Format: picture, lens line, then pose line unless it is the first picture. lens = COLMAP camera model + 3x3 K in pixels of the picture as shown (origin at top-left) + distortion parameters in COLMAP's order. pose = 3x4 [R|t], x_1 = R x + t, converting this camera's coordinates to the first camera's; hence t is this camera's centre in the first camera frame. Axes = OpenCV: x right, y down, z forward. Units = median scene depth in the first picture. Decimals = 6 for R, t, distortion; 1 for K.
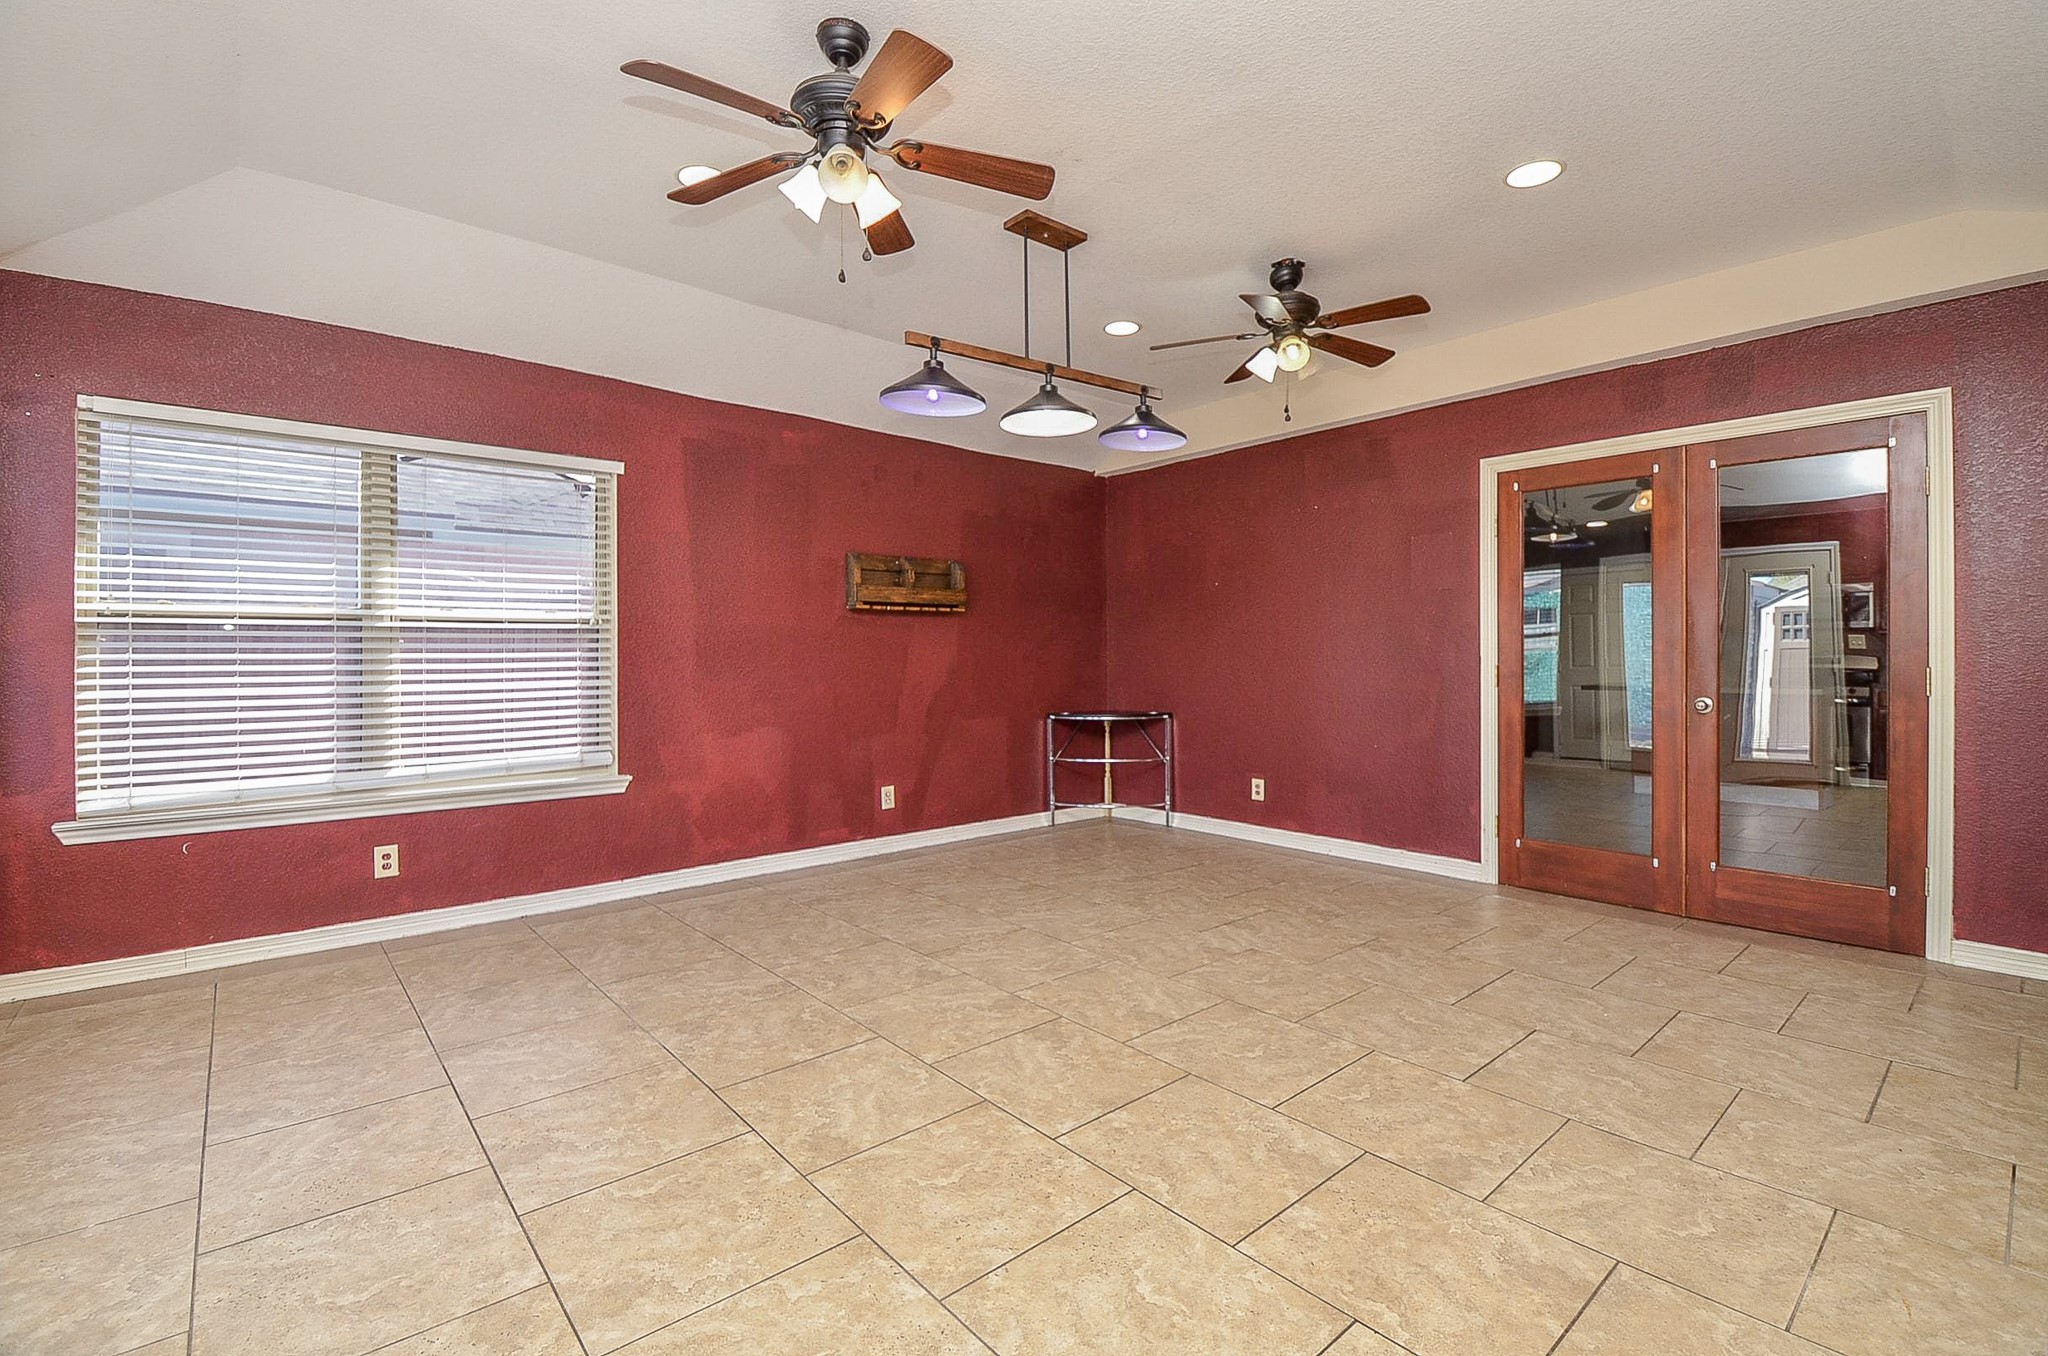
lens RADIAL K [[894.5, 0, 1024.1], [0, 894.5, 666.9], [0, 0, 1]] dist [0.001401, -0.000043]
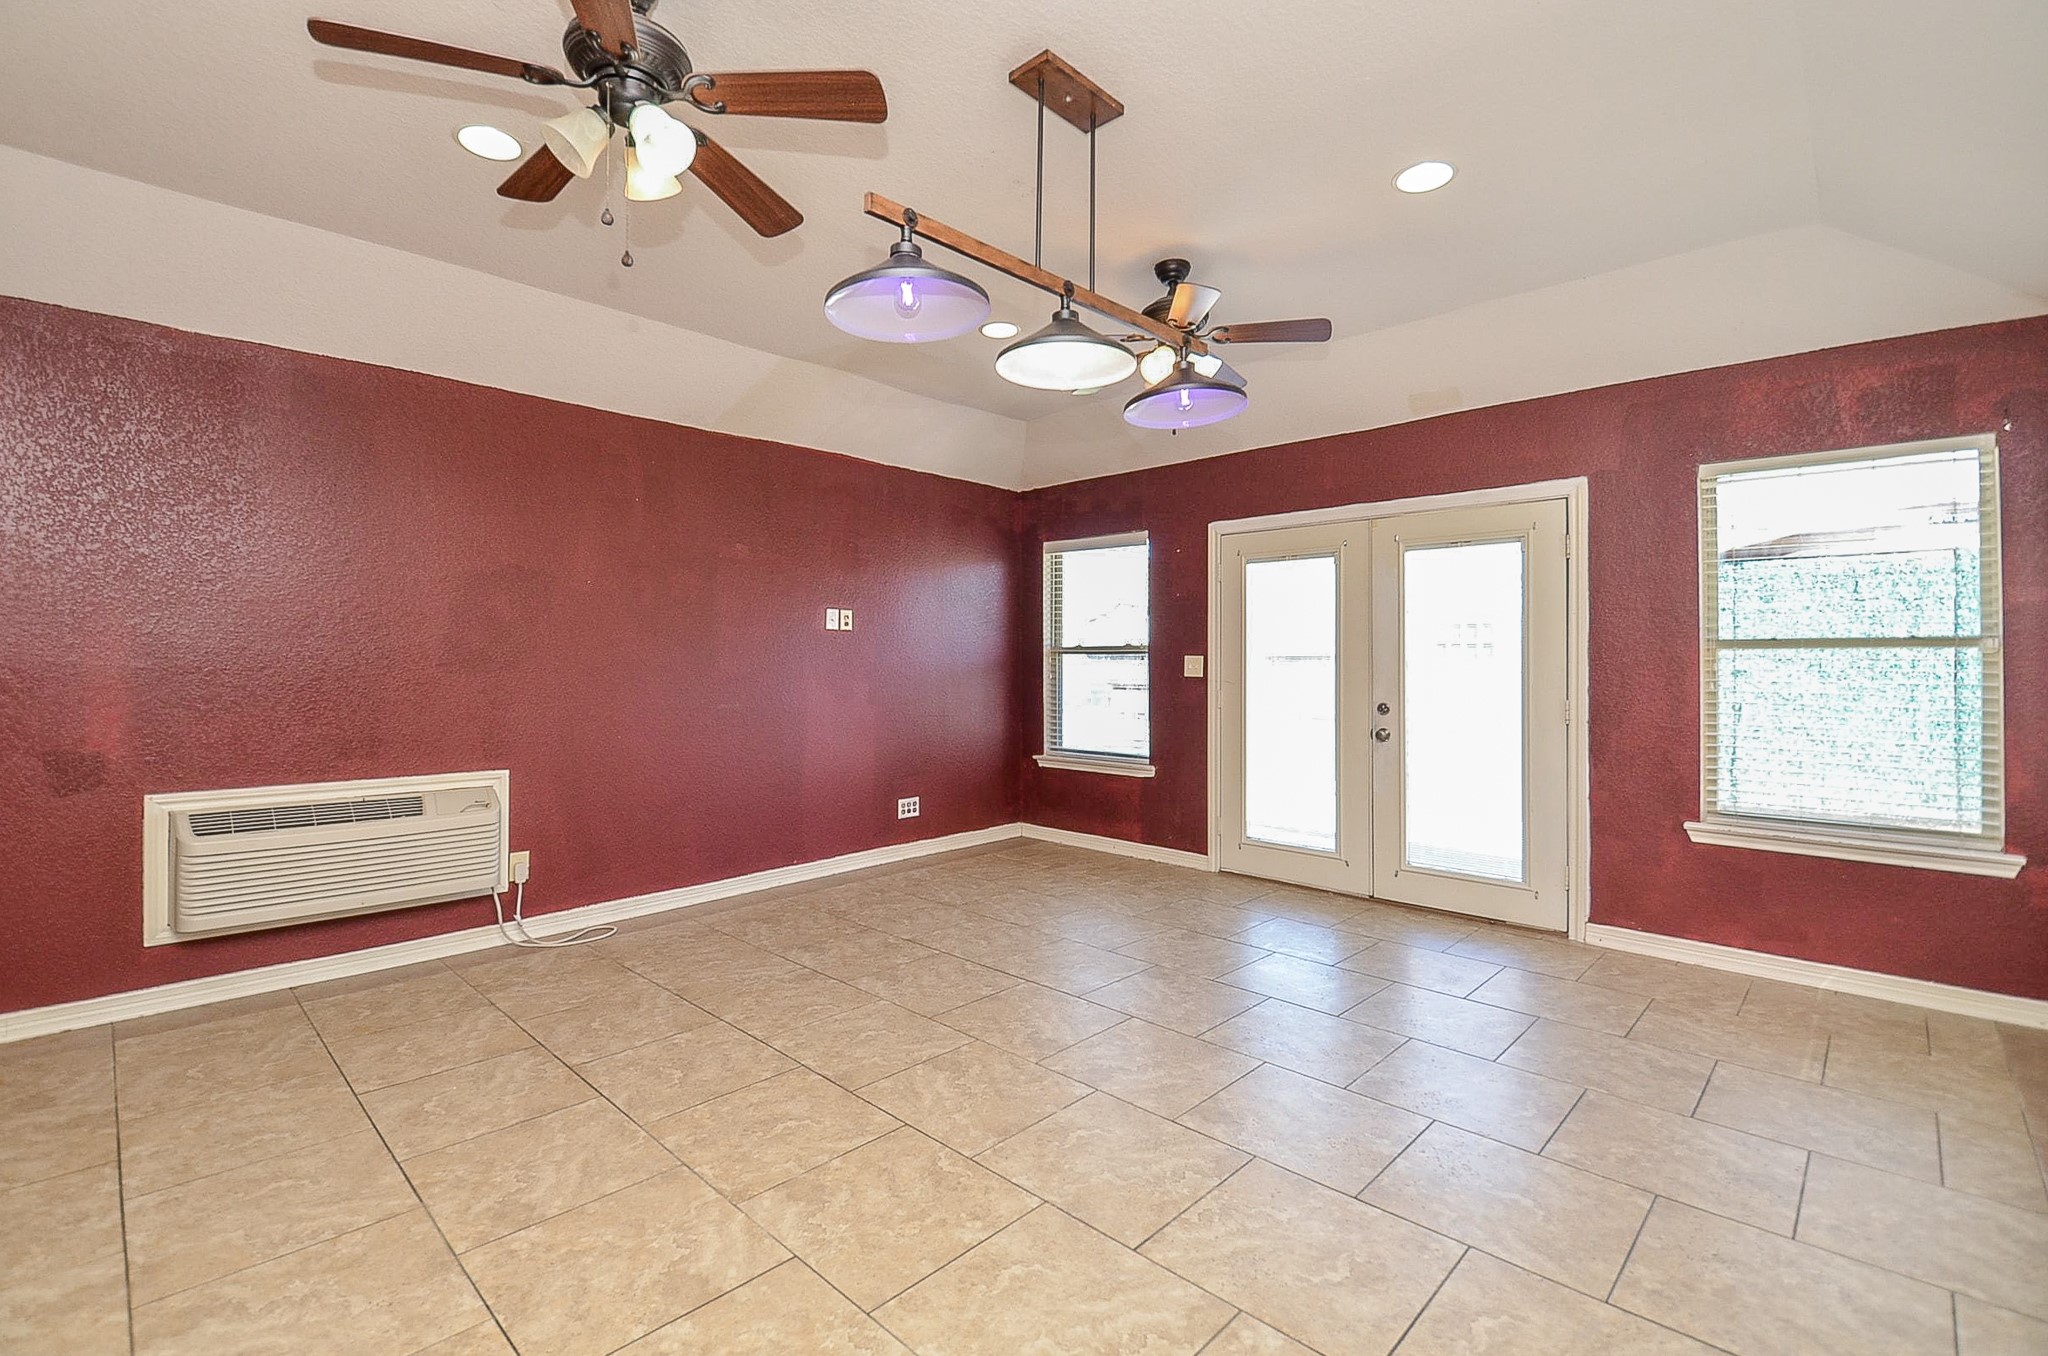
lens RADIAL K [[894.5, 0, 1022.5], [0, 894.5, 663.3], [0, 0, 1]] dist [0.001401, -0.000043]
pose [[-0.995409, 0.002996, -0.095666, 0.144797], [0.001523, 0.999879, 0.015474, -0.064129], [0.095701, 0.015257, -0.995293, 1.910631]]
